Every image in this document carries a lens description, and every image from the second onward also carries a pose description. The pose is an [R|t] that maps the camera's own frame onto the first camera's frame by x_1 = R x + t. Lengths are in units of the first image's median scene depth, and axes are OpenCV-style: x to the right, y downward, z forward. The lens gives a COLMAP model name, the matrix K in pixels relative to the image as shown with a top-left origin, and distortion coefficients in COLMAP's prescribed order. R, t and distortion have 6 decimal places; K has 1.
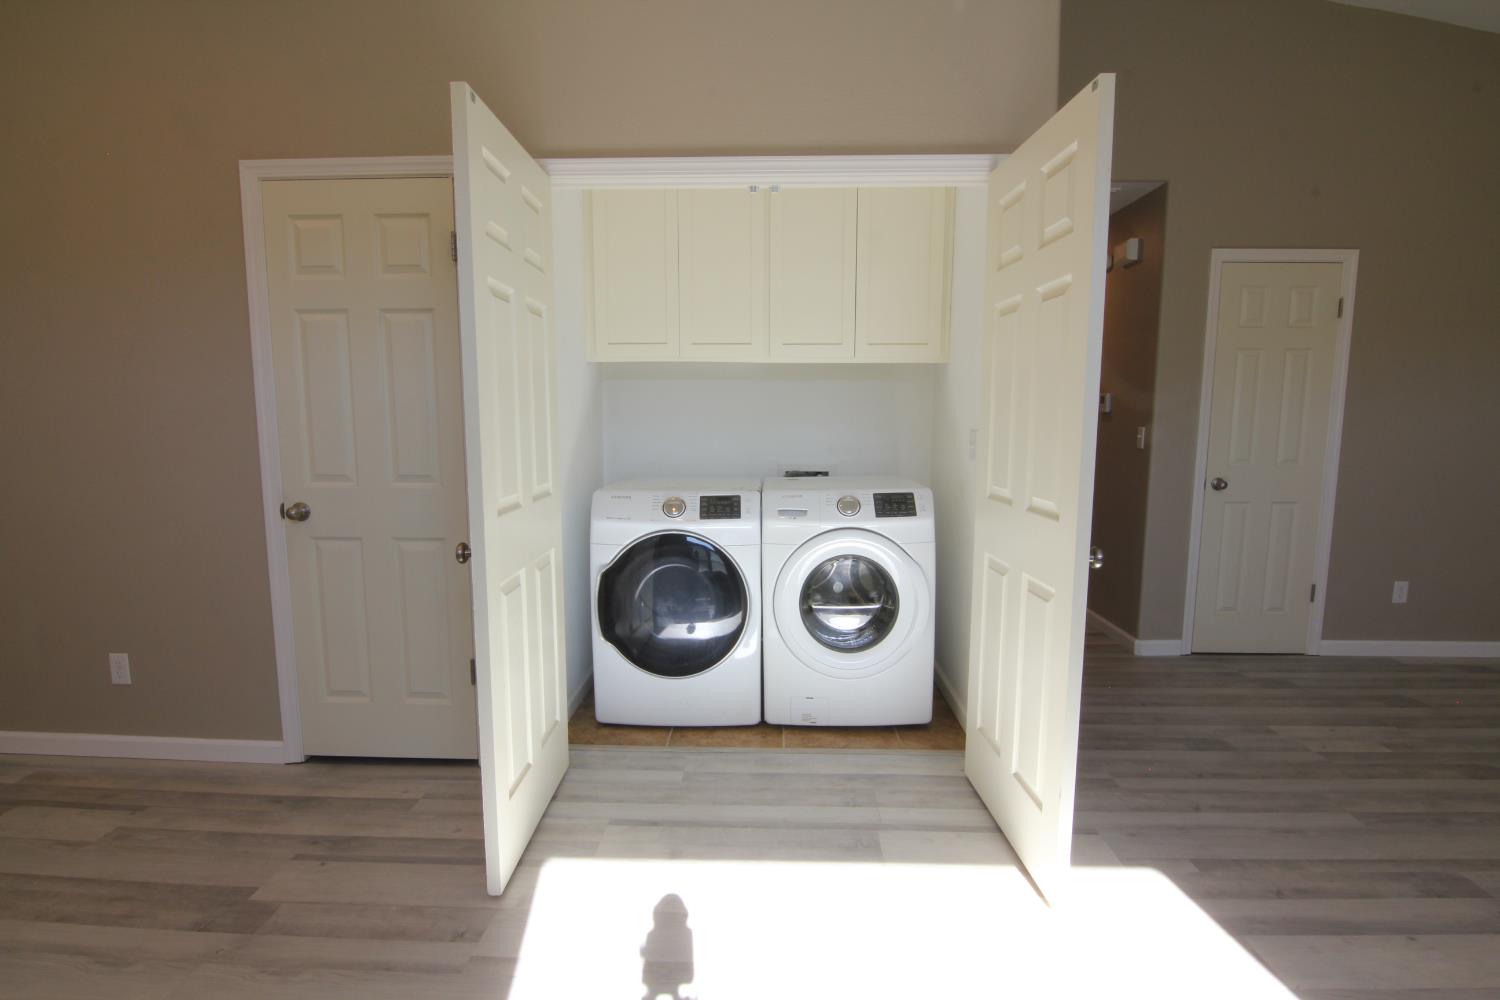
lens RADIAL K [[760.8, 0, 745.1], [0, 760.8, 514.8], [0, 0, 1]] dist [-0.021638, -0.002722]
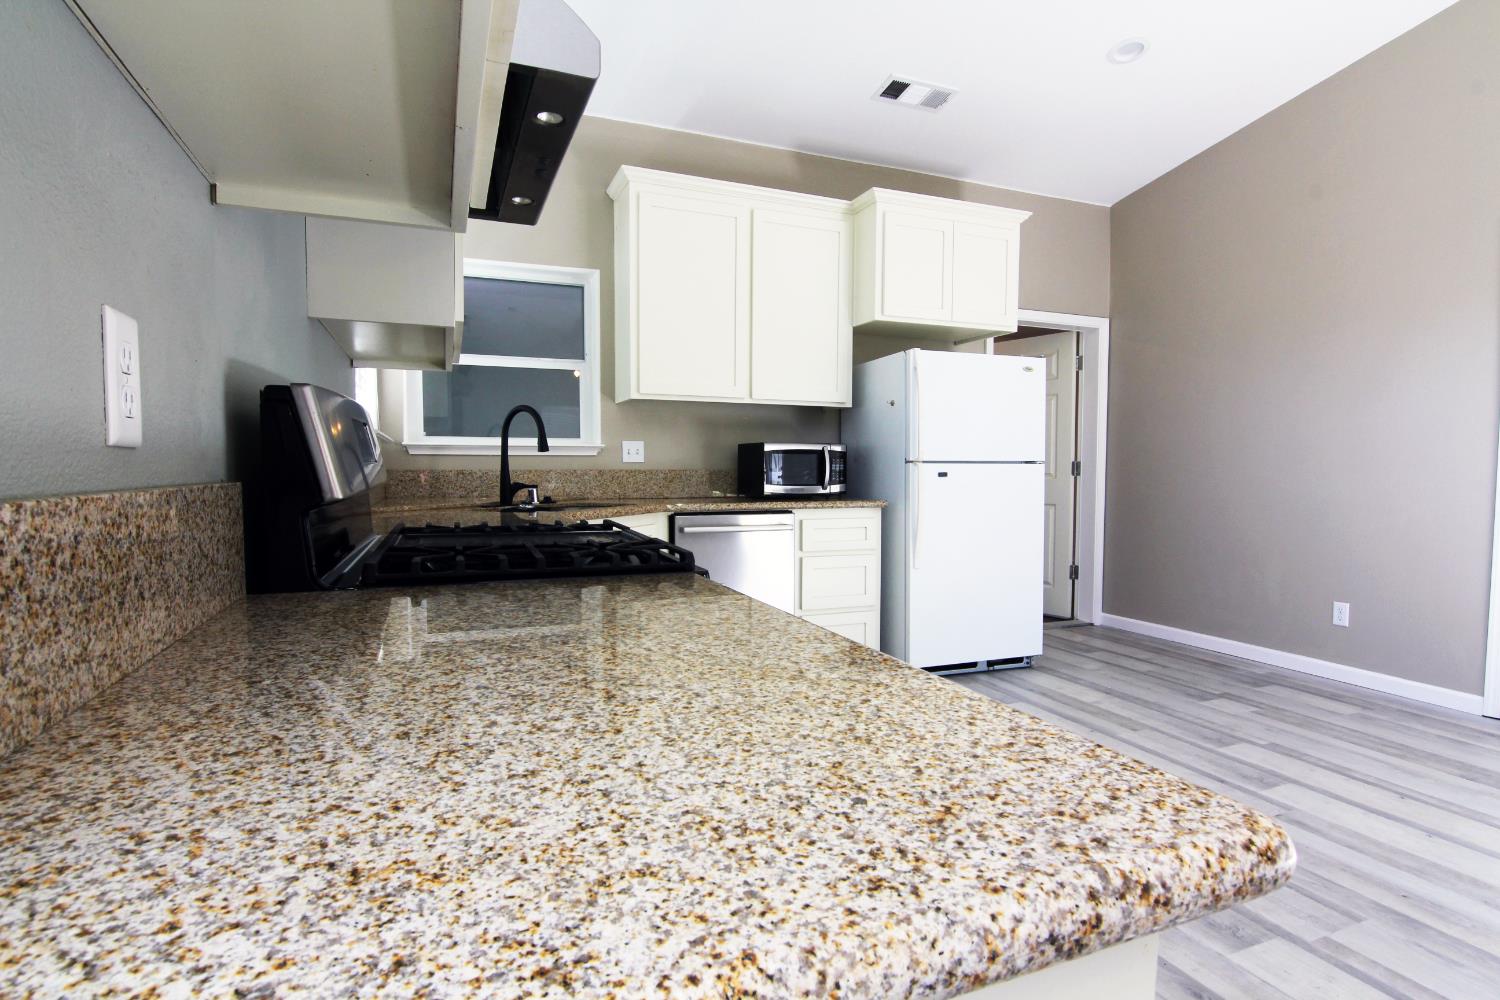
lens RADIAL K [[760.8, 0, 757.4], [0, 760.8, 508.8], [0, 0, 1]] dist [-0.021638, -0.002722]
pose [[0.395717, 0.053431, -0.916817, -0.008077], [-0.124911, 0.992160, 0.003908, 0.150158], [0.909838, 0.112974, 0.399289, -0.577133]]
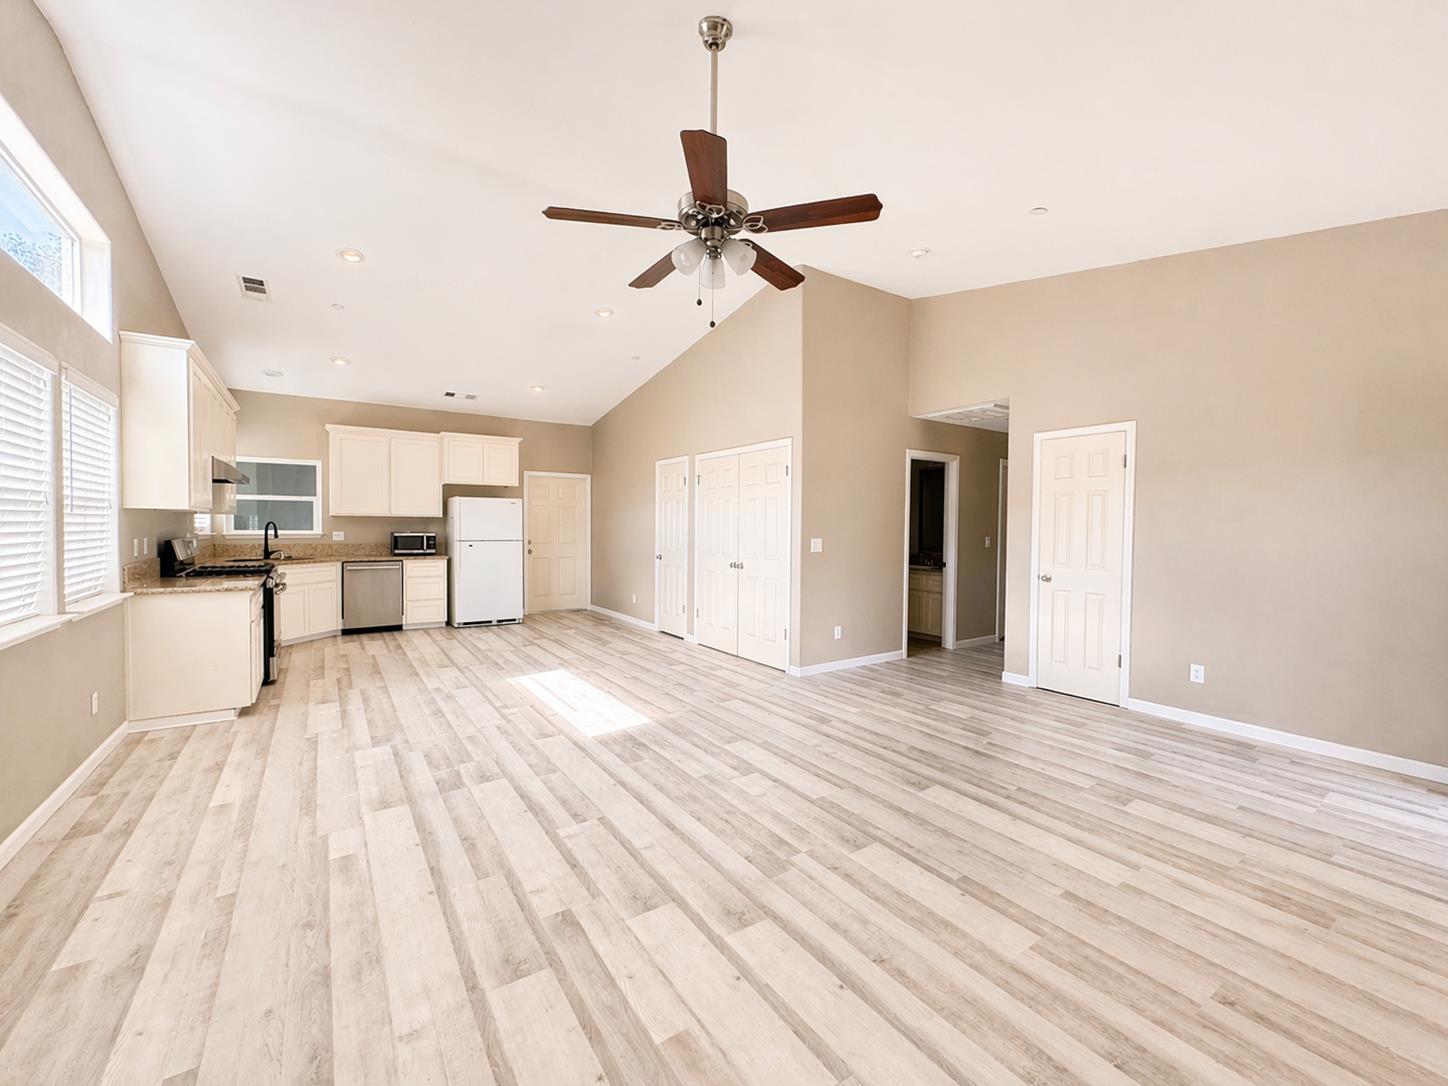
lens RADIAL K [[592.7, 0, 728.0], [0, 592.7, 539.2], [0, 0, 1]] dist [-0.004249, 0.000253]
pose [[0.595363, 0.021773, -0.803162, 1.856327], [-0.114192, 0.991778, -0.057762, 0.039890], [0.795301, 0.126104, 0.592954, -0.399070]]
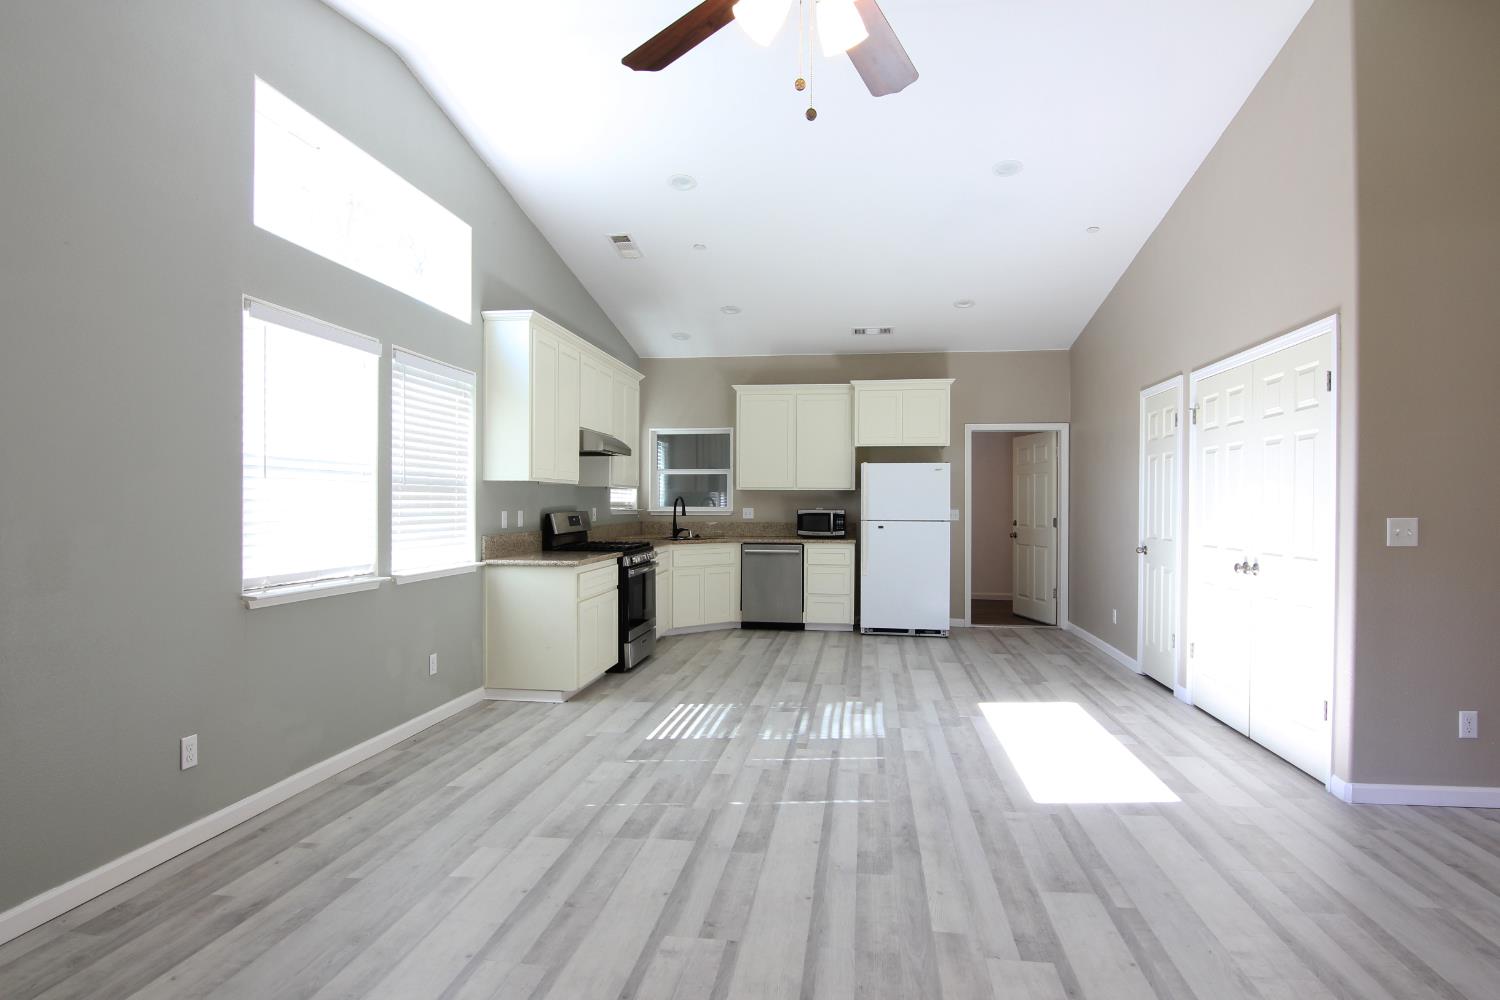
lens RADIAL K [[810.1, 0, 758.8], [0, 810.1, 508.9], [0, 0, 1]] dist [-0.022482, -0.000434]
pose [[-0.094631, 0.004666, -0.995501, 1.793273], [-0.136166, 0.990530, 0.017586, -0.009532], [0.986156, 0.137217, -0.093099, 0.143119]]
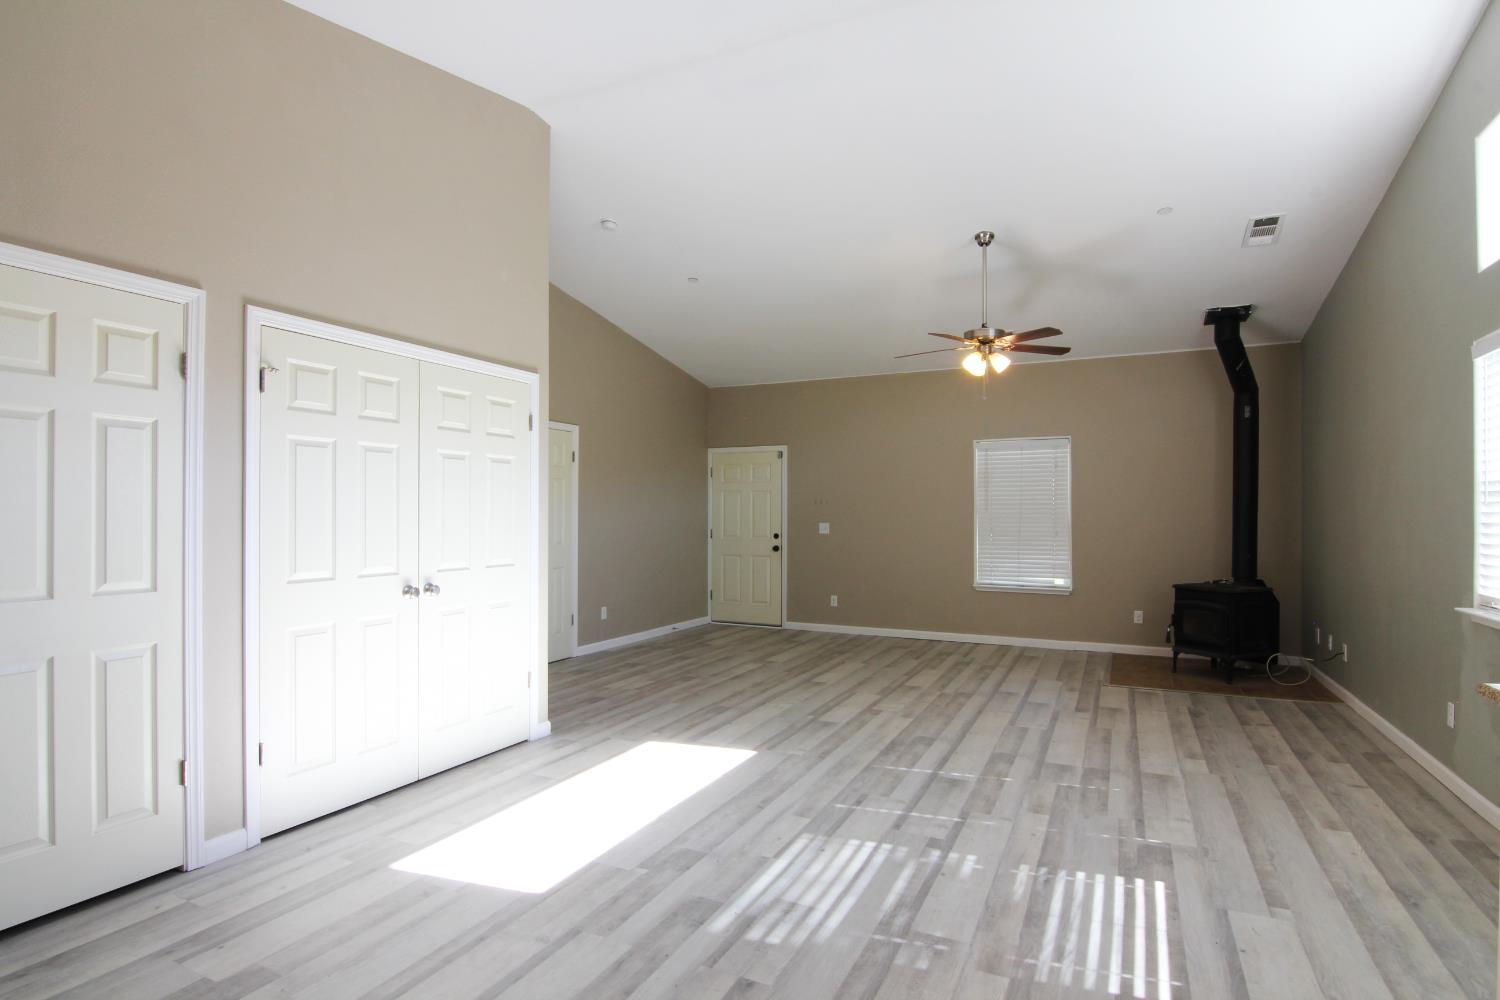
lens RADIAL K [[760.8, 0, 739.9], [0, 760.8, 513.9], [0, 0, 1]] dist [-0.021638, -0.002722]
pose [[0.417317, 0.000079, 0.908761, -1.009239], [0.118610, 0.991441, -0.054554, 0.008000], [-0.900987, 0.130555, 0.413736, -0.132958]]
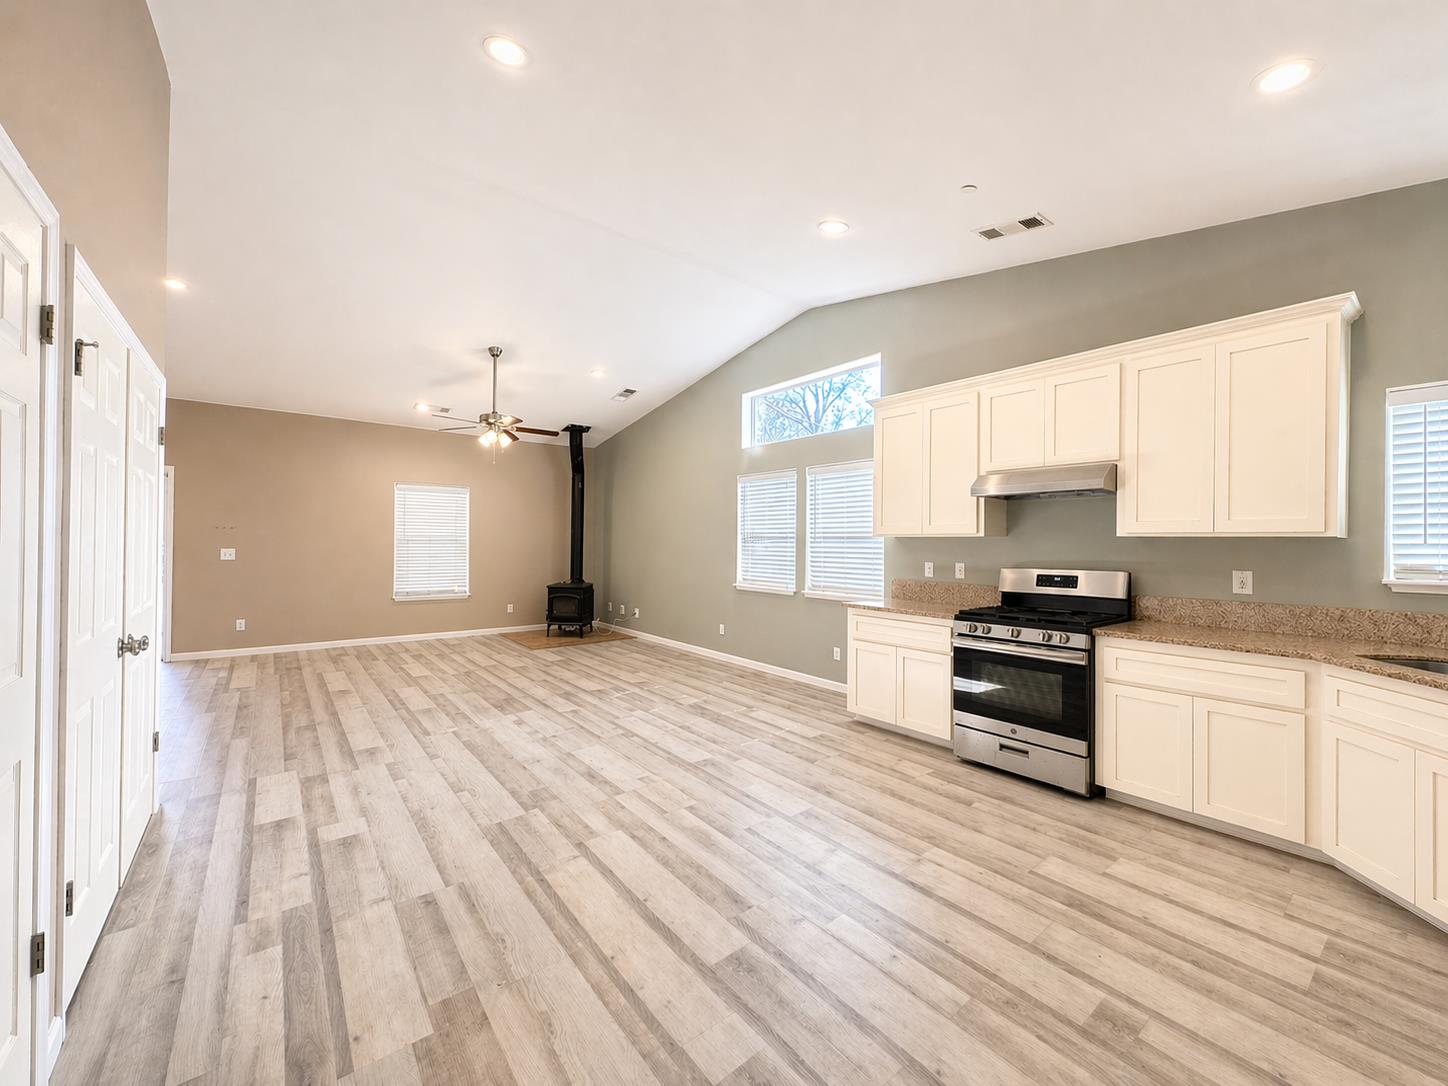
lens RADIAL K [[581.9, 0, 725.1], [0, 581.9, 537.1], [0, 0, 1]] dist [0.001049, 0.000023]
pose [[-0.646195, -0.001810, 0.763170, -1.183177], [0.089148, 0.992972, 0.077838, -0.142496], [-0.757948, 0.118333, -0.641493, 0.875357]]
